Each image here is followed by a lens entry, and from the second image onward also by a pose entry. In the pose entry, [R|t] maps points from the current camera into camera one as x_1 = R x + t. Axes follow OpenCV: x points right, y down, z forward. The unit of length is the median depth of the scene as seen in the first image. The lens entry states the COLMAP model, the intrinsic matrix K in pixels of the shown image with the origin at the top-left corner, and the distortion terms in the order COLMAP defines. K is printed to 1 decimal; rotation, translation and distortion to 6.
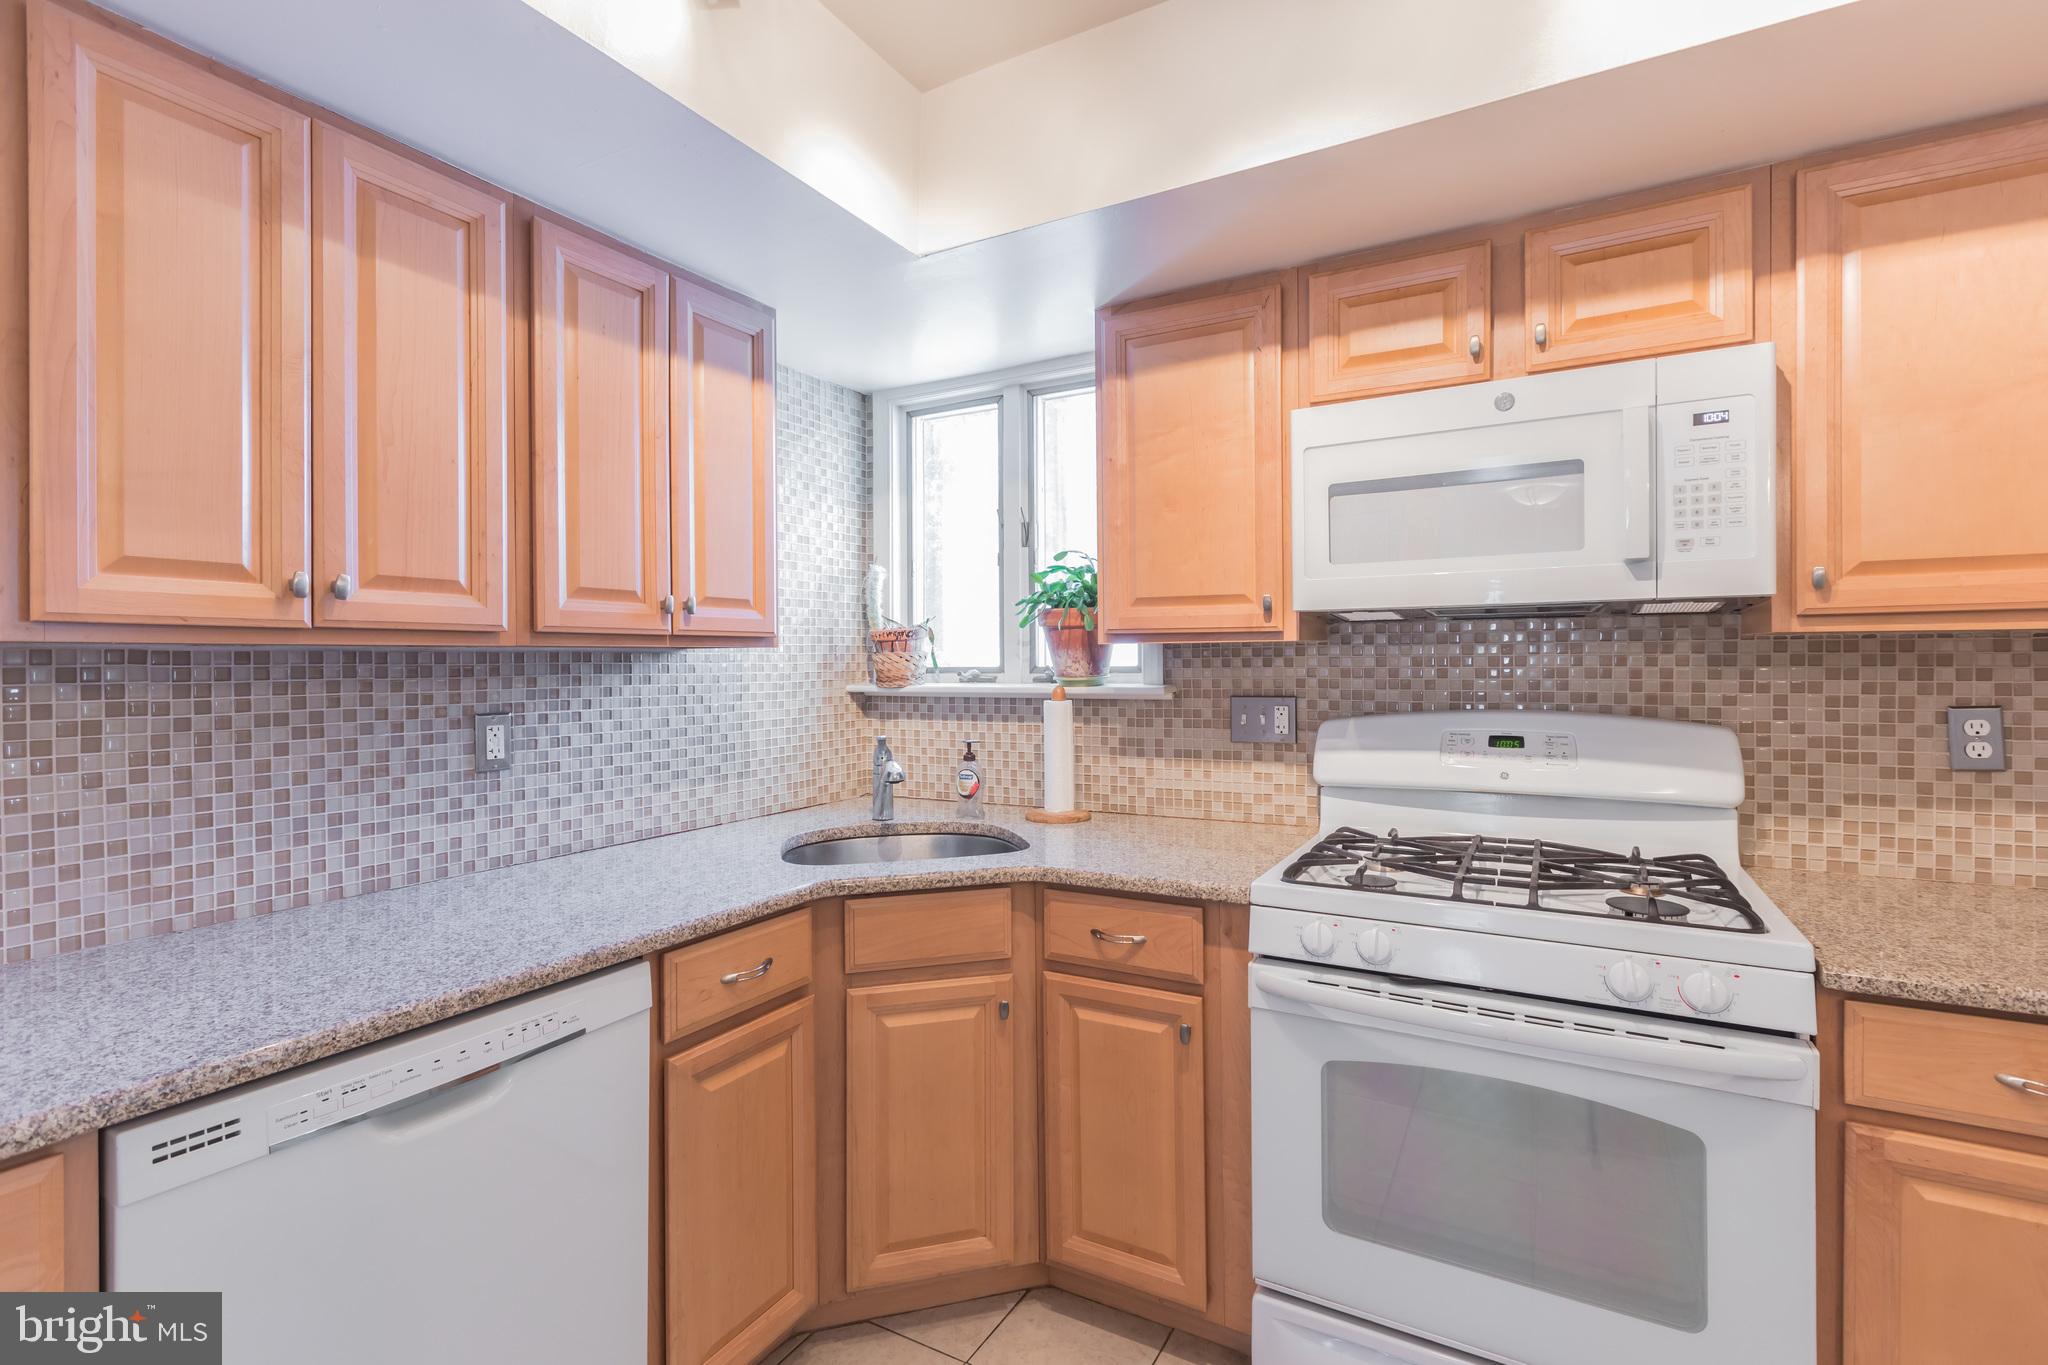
lens RADIAL K [[926.7, 0, 1018.9], [0, 926.7, 662.3], [0, 0, 1]] dist [0.002449, -0.004629]
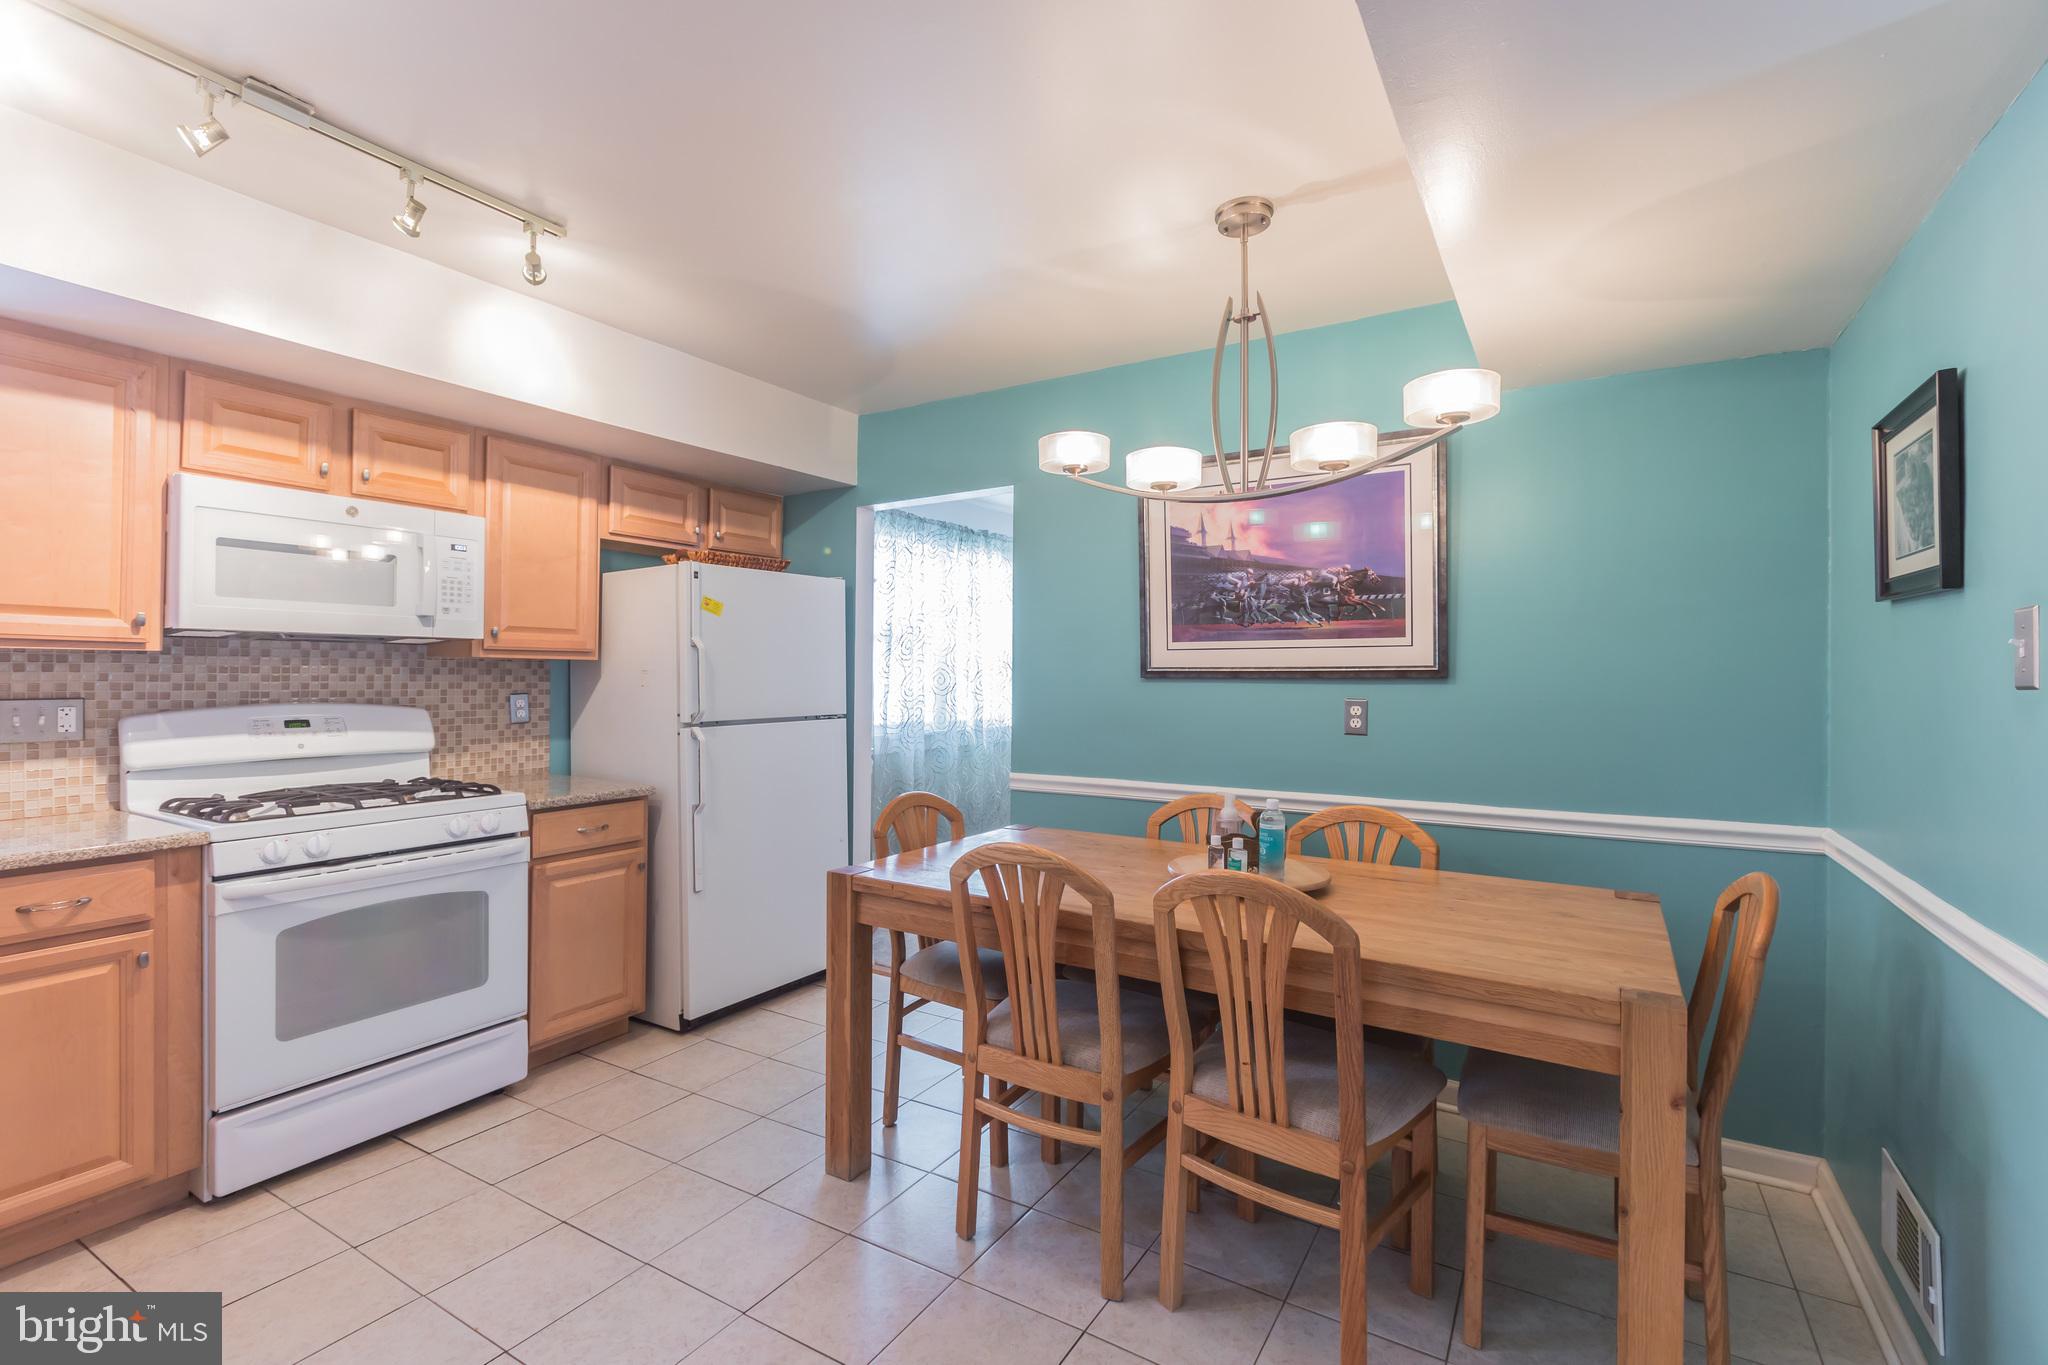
lens RADIAL K [[926.7, 0, 1019.8], [0, 926.7, 677.4], [0, 0, 1]] dist [0.002449, -0.004629]
pose [[0.040529, 0.005741, 0.999162, -1.011038], [-0.007149, 0.999960, -0.005456, 0.012546], [-0.999153, -0.006922, 0.040569, -0.239843]]
